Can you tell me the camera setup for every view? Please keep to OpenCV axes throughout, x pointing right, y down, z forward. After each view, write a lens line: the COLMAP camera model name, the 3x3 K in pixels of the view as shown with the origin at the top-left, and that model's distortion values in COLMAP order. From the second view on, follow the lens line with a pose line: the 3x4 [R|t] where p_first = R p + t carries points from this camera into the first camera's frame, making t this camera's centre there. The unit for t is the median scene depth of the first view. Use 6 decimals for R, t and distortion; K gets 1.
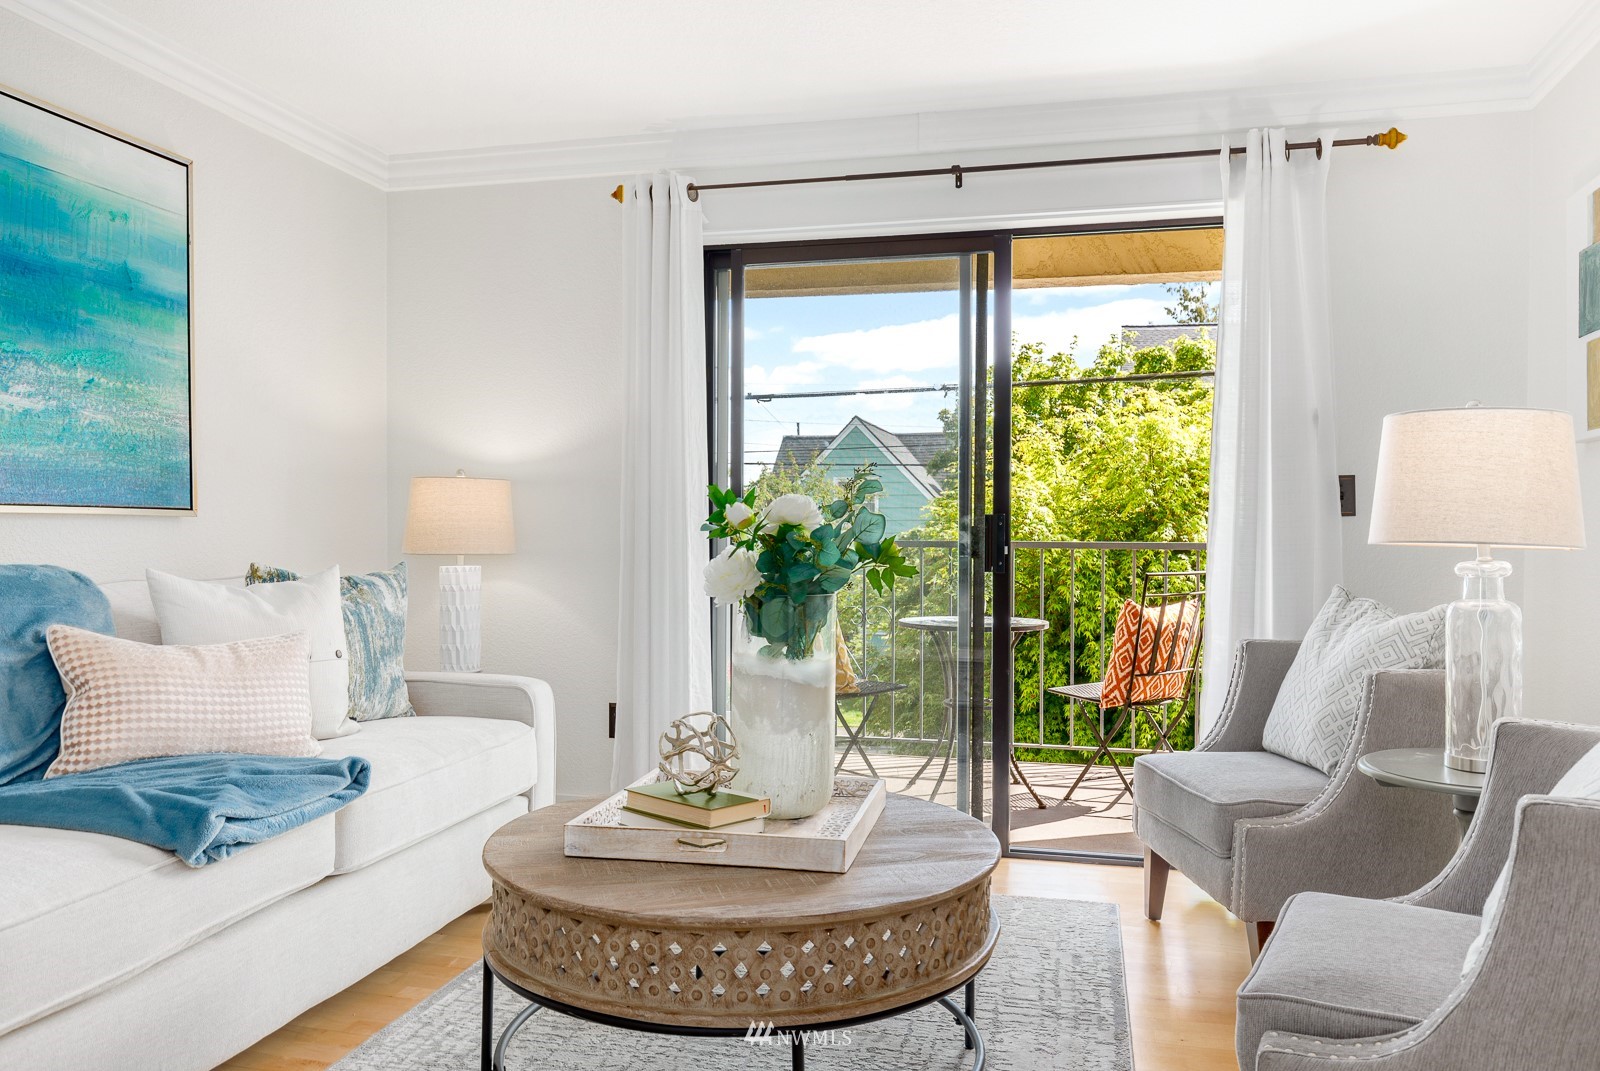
lens RADIAL K [[1125.0, 0, 802.1], [0, 1125.0, 536.5], [0, 0, 1]] dist [0.001225, -0.000320]
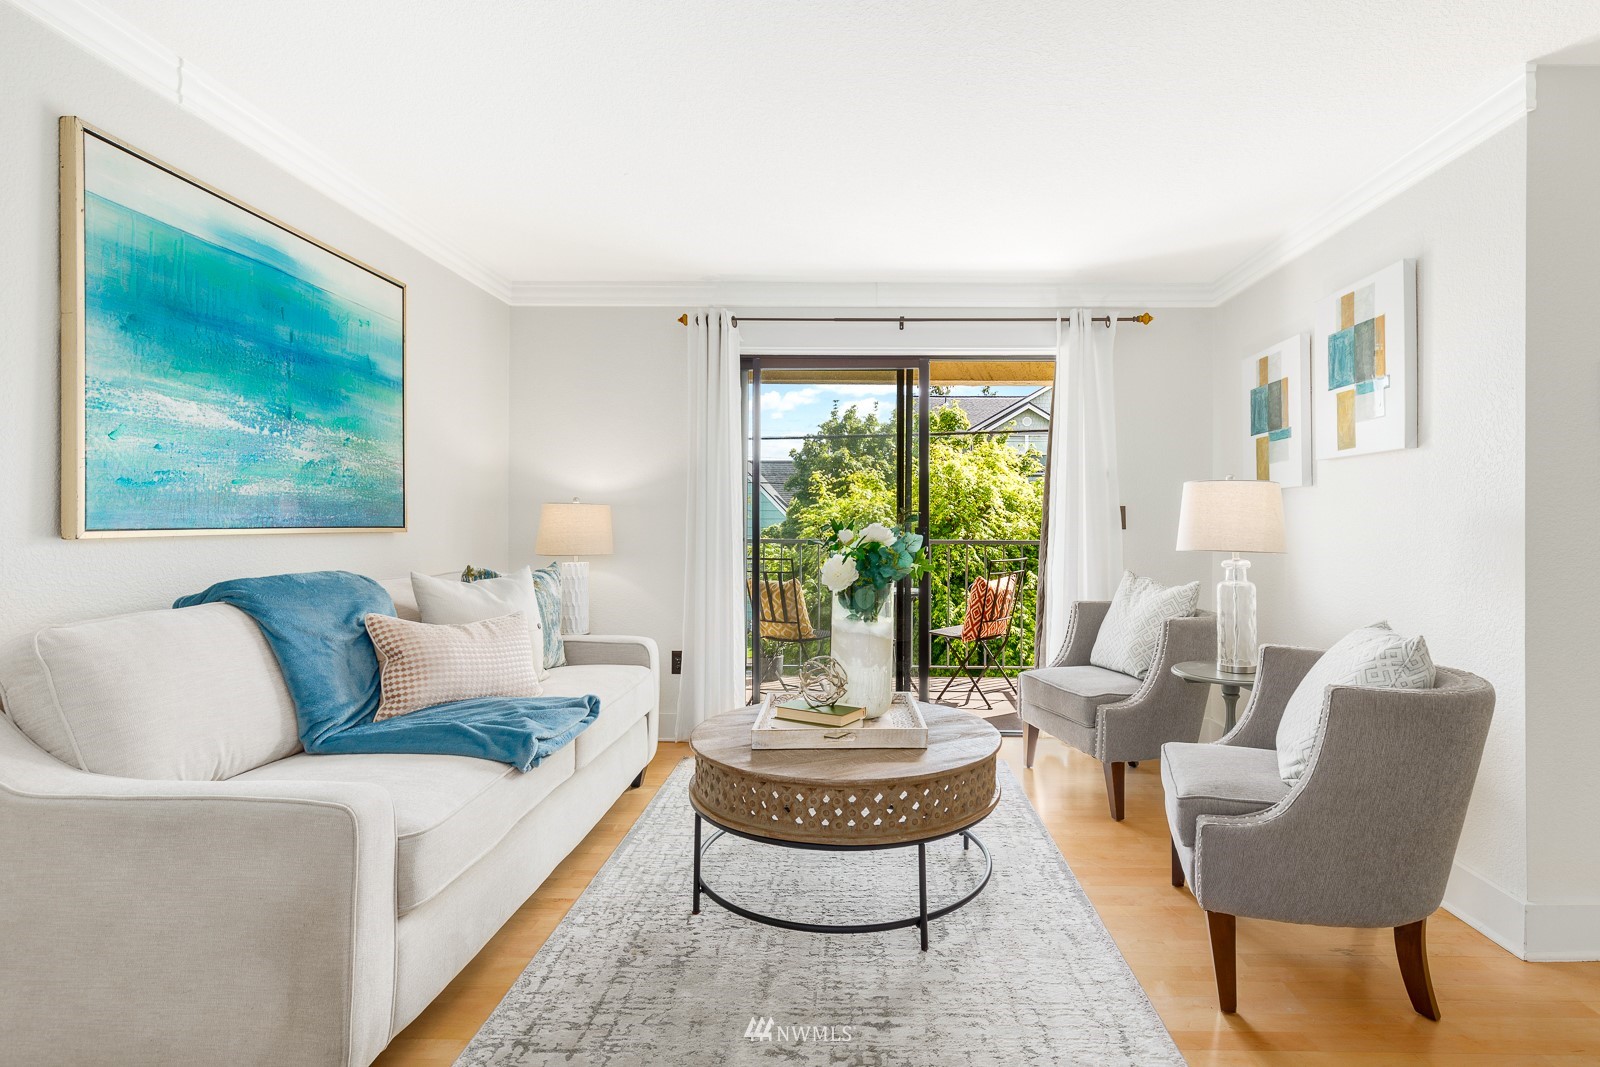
lens RADIAL K [[744.6, 0, 853.0], [0, 744.6, 517.0], [0, 0, 1]] dist [0.009667, -0.000910]
pose [[0.975977, 0.002047, 0.217865, -0.213318], [0.001675, 0.999856, -0.016898, -0.022135], [-0.217868, 0.016857, 0.975833, -0.056978]]
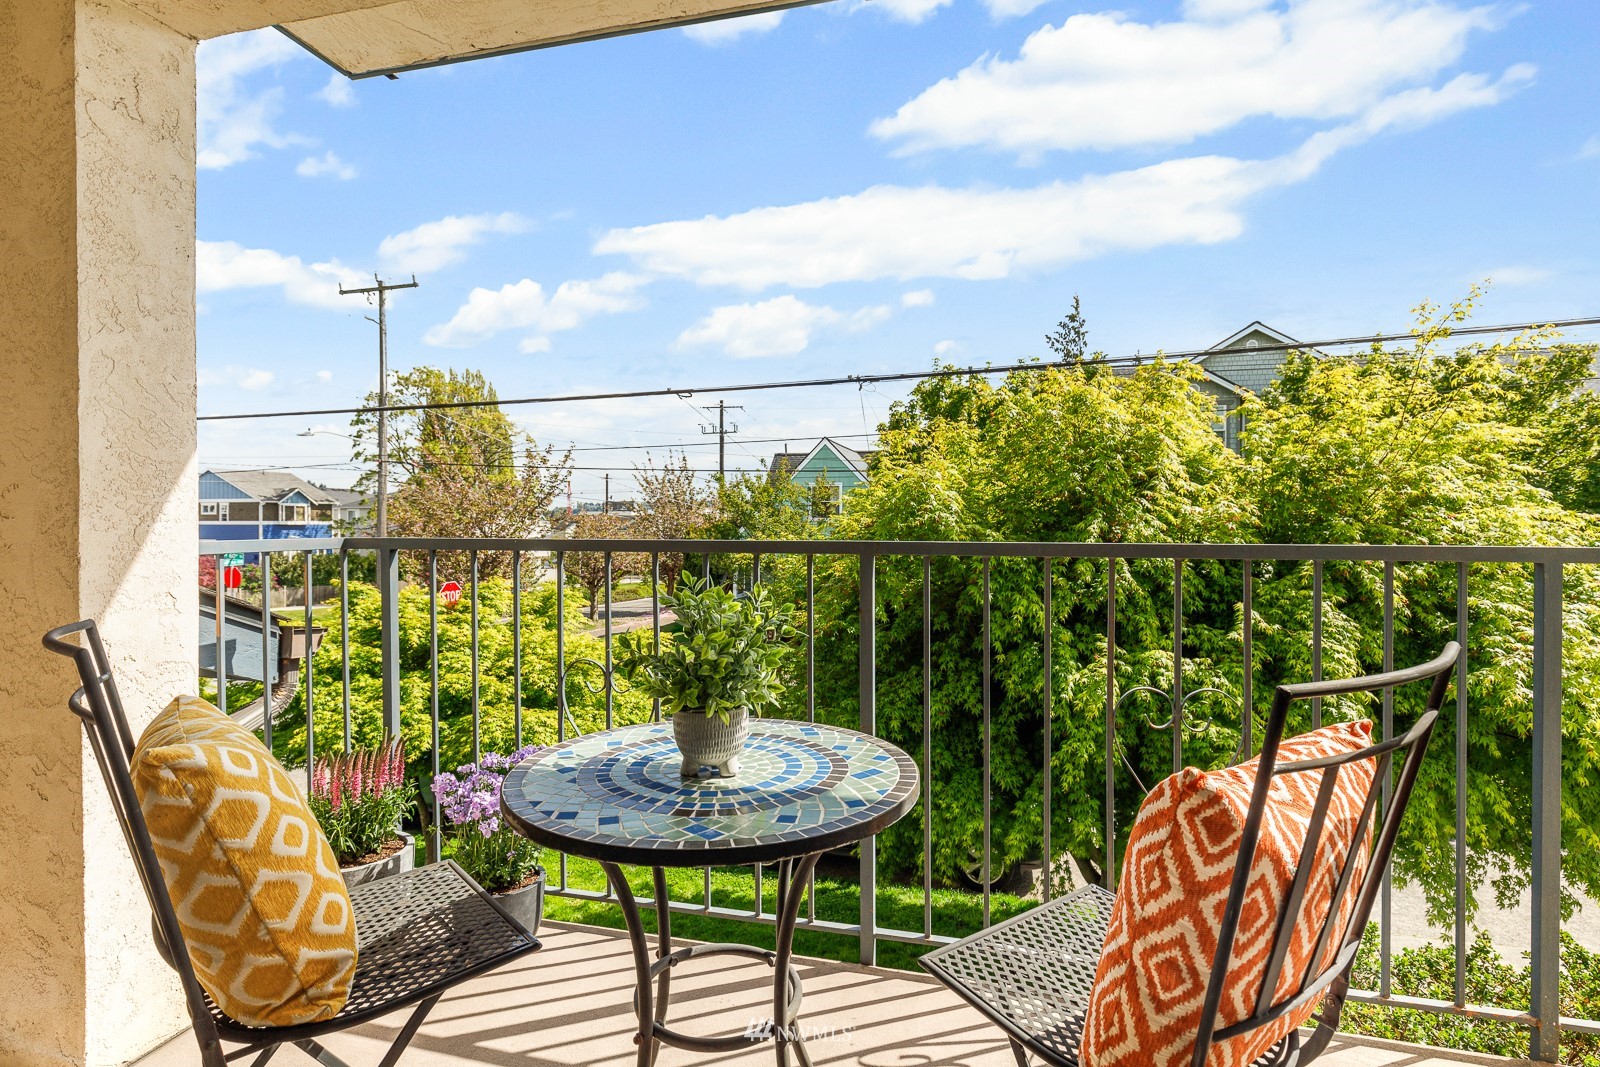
lens RADIAL K [[829.2, 0, 797.3], [0, 829.2, 527.0], [0, 0, 1]] dist [0.001230, -0.000648]
pose [[0.999923, -0.003611, 0.011857, 0.309040], [0.003607, 0.999993, 0.000325, -0.006316], [-0.011858, -0.000282, 0.999930, 1.287024]]
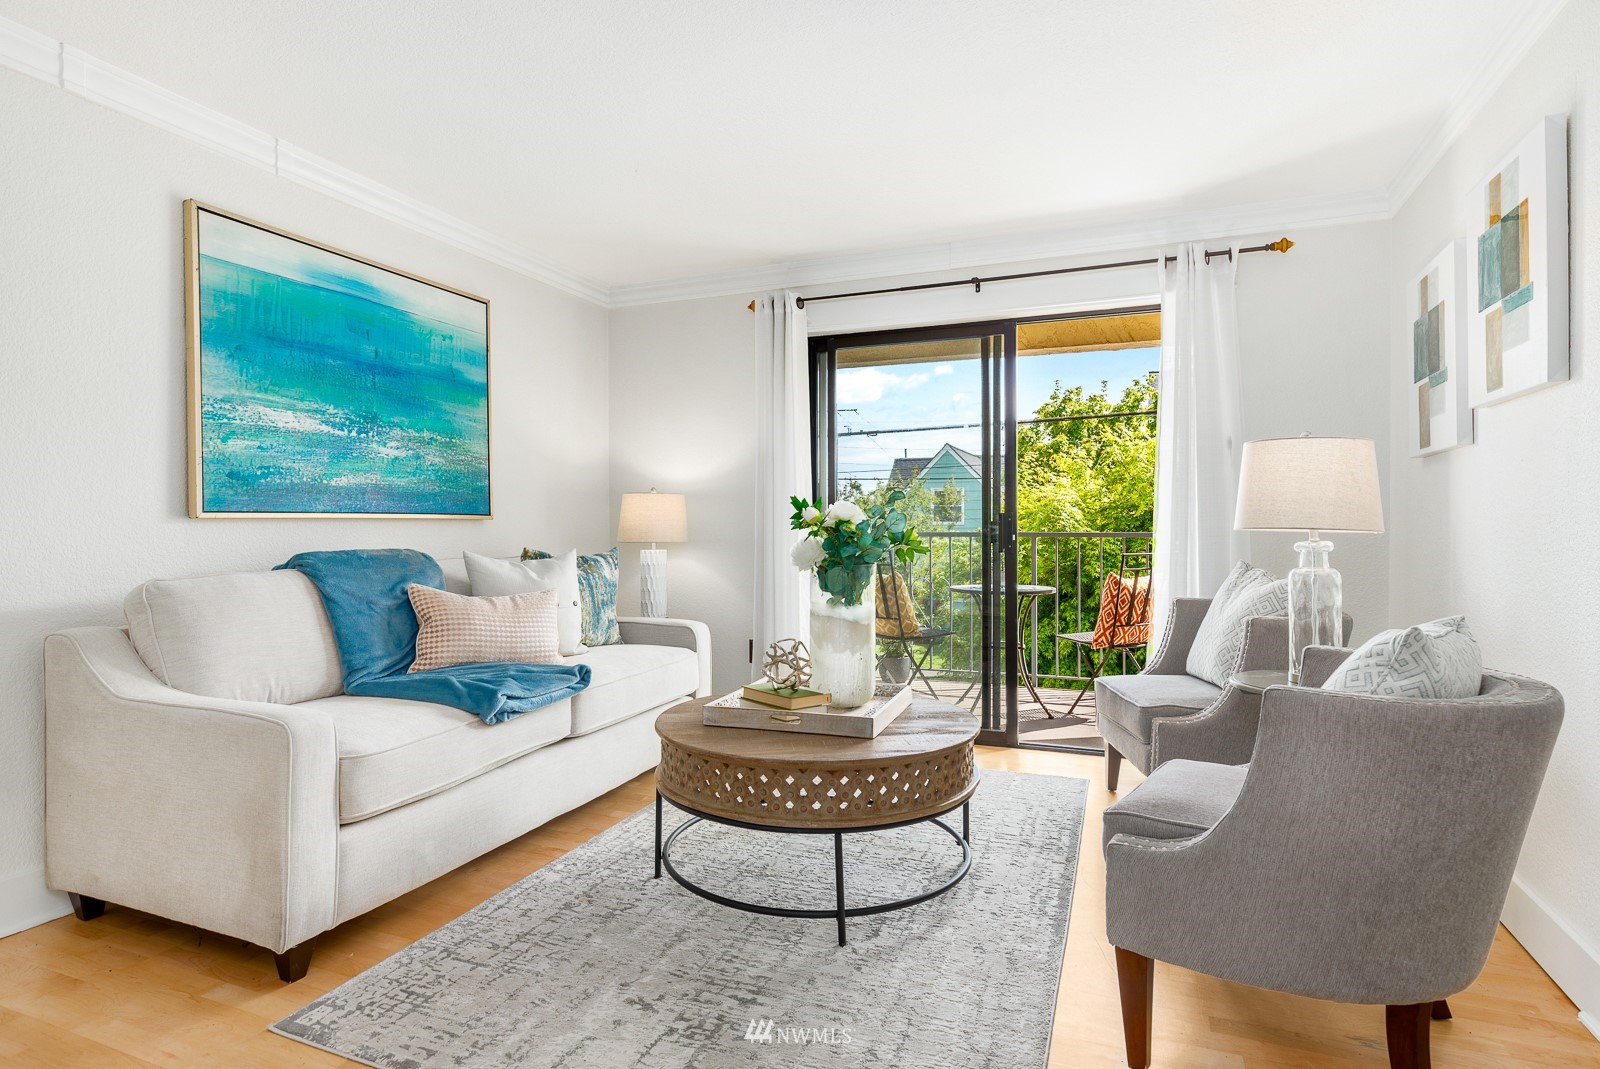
lens RADIAL K [[803.9, 0, 800.2], [0, 803.9, 525.7], [0, 0, 1]] dist [0.004286, -0.000427]
pose [[0.990936, -0.008055, -0.134093, 0.060862], [0.007065, 0.999944, -0.007857, 0.003762], [0.134149, 0.006839, 0.990938, -0.096463]]
